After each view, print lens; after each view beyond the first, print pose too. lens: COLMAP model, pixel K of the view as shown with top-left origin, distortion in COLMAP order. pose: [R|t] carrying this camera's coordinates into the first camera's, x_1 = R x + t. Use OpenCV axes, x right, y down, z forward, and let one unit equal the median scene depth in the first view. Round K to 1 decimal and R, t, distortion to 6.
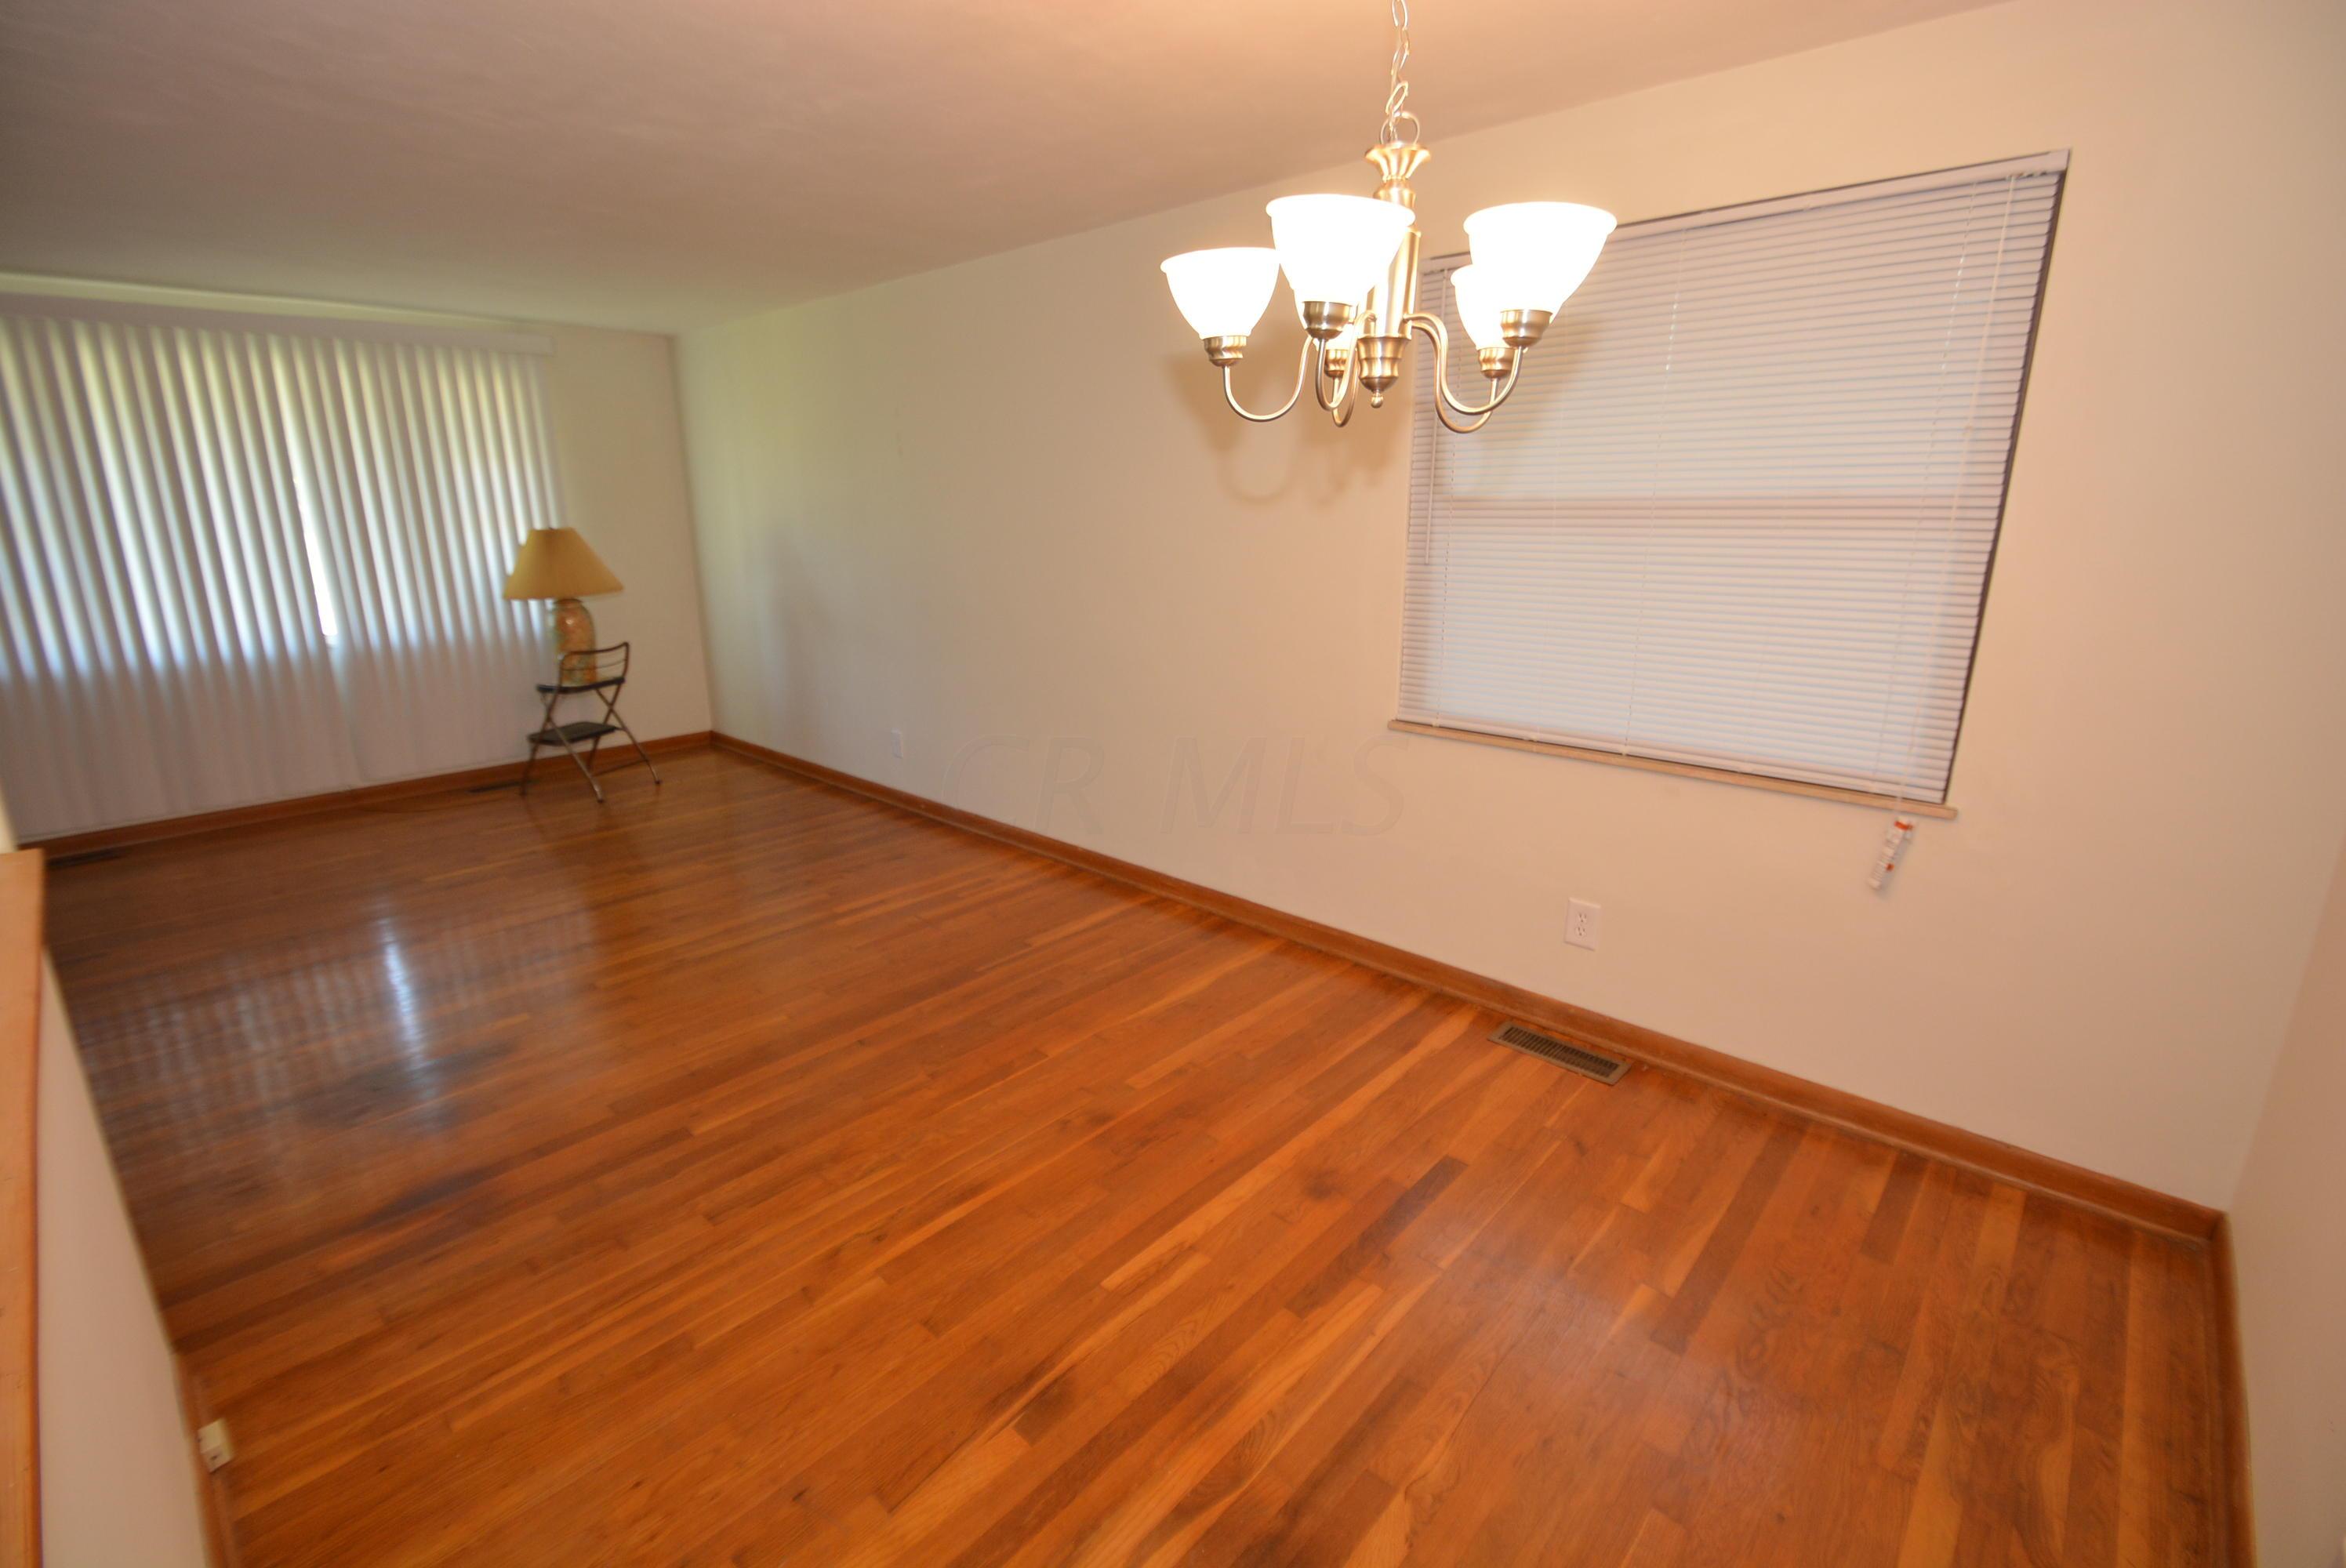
lens RADIAL K [[1036.9, 0, 1173.6], [0, 1036.9, 783.2], [0, 0, 1]] dist [-0.000383, -0.008308]
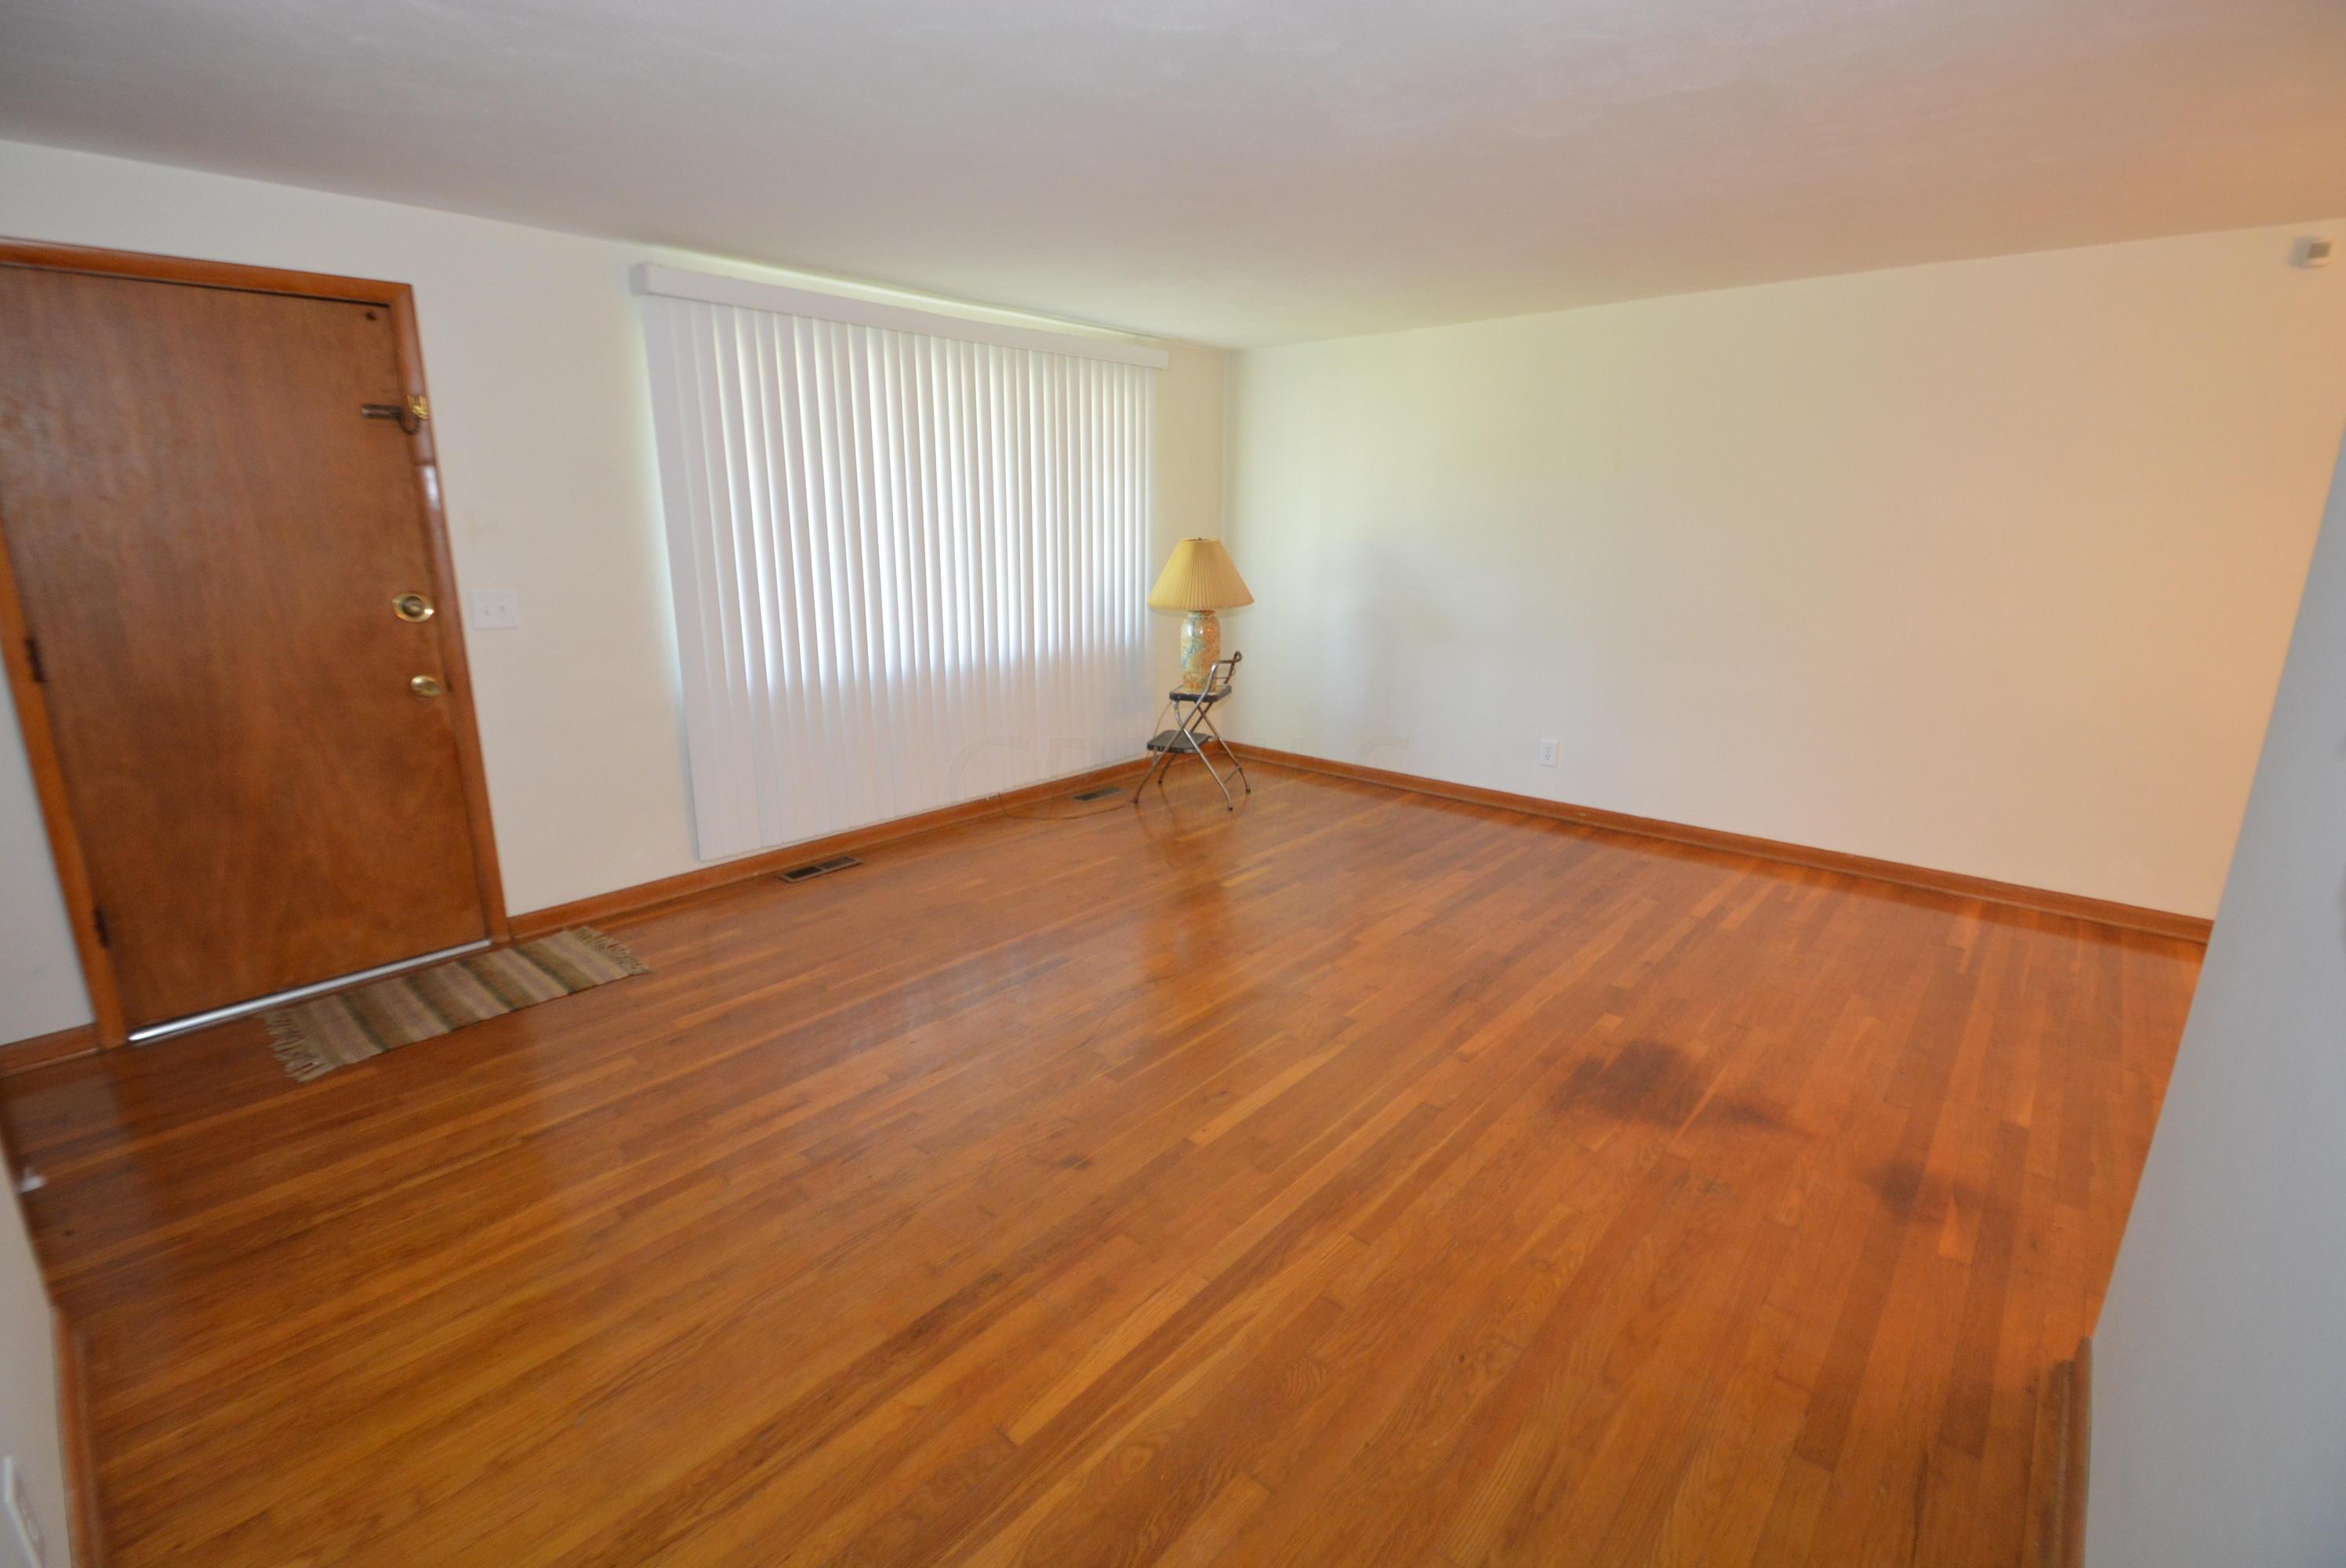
lens RADIAL K [[1036.9, 0, 1169.7], [0, 1036.9, 778.0], [0, 0, 1]] dist [-0.000383, -0.008308]
pose [[0.999749, 0.006637, 0.021387, -1.151881], [-0.006377, 0.999905, -0.012229, 0.001988], [-0.021466, 0.012090, 0.999696, -0.029739]]
